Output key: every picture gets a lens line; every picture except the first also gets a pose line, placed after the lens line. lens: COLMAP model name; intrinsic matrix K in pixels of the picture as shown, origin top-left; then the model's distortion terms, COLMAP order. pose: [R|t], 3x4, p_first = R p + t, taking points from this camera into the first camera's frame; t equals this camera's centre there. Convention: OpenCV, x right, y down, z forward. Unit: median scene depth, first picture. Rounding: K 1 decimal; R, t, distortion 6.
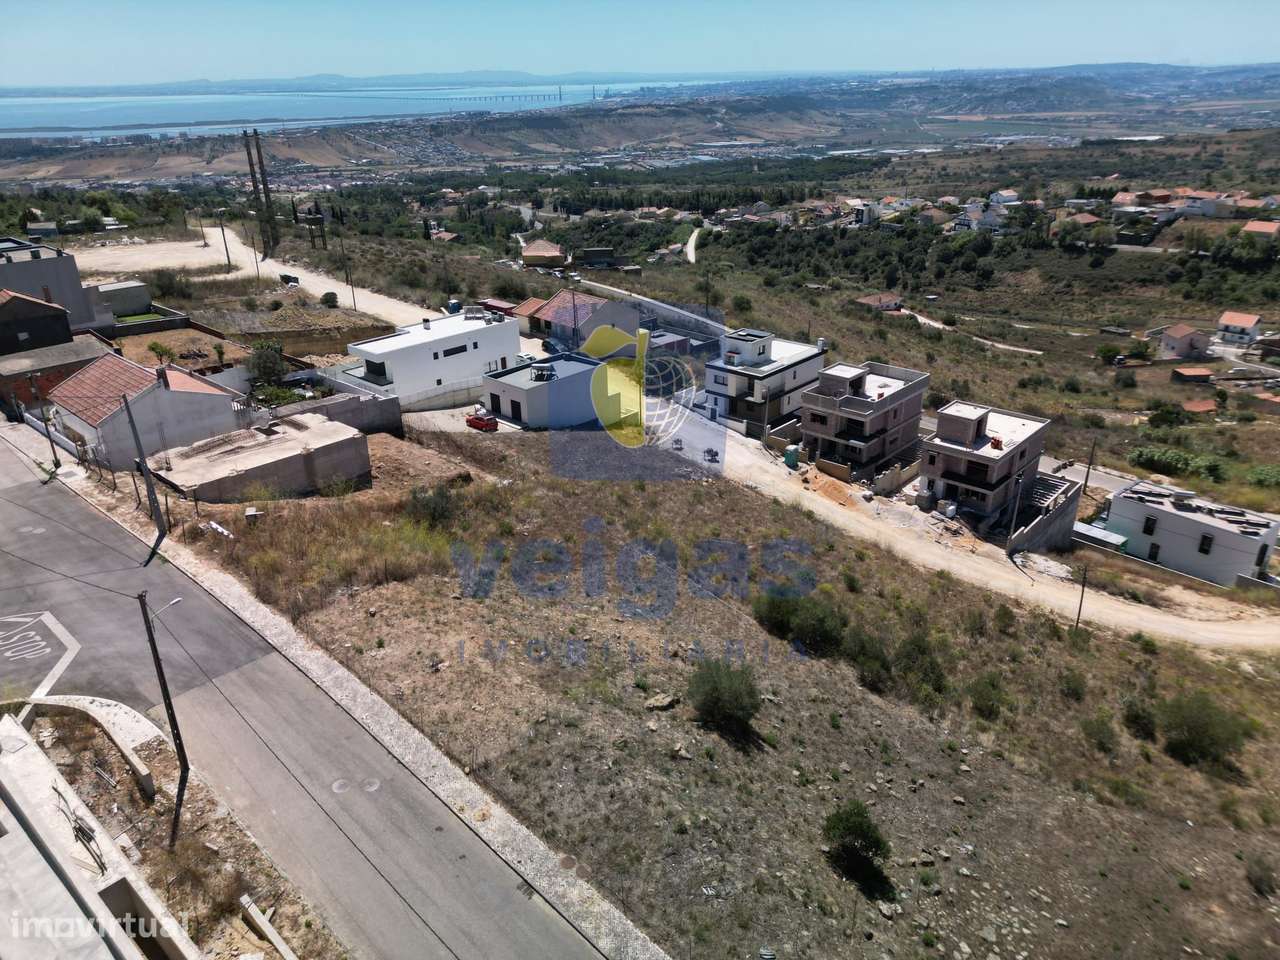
lens RADIAL K [[895.0, 0, 640.0], [0, 895.0, 480.0], [0, 0, 1]] dist [0.079347, -0.073074]
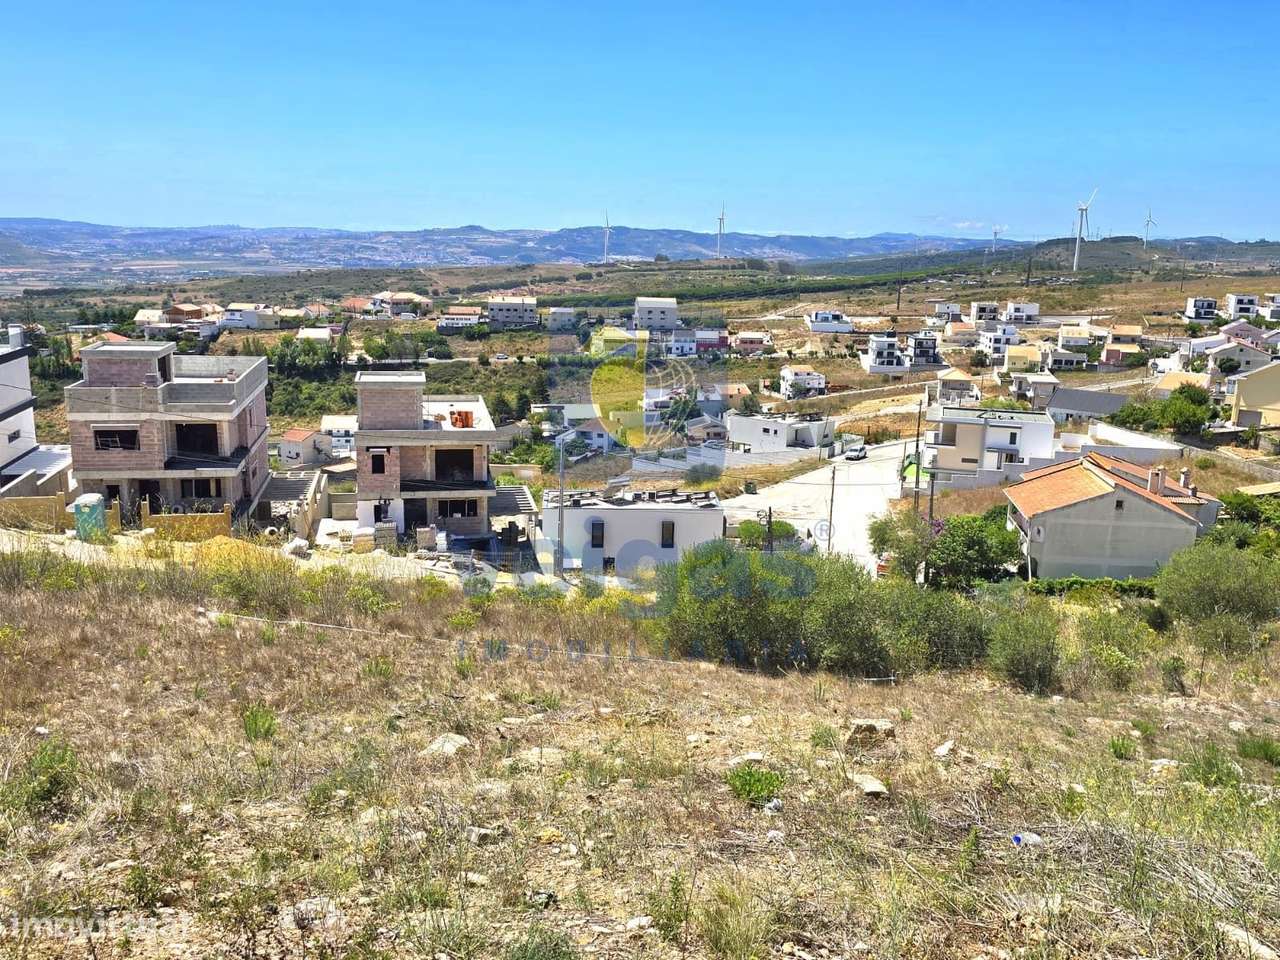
lens RADIAL K [[1088.7, 0, 665.9], [0, 1088.7, 462.3], [0, 0, 1]] dist [0.103093, -0.166526]
pose [[0.575532, -0.129444, 0.807470, -0.023306], [0.296386, 0.953279, -0.058434, 0.013936], [-0.762180, 0.272953, 0.587008, 0.098230]]
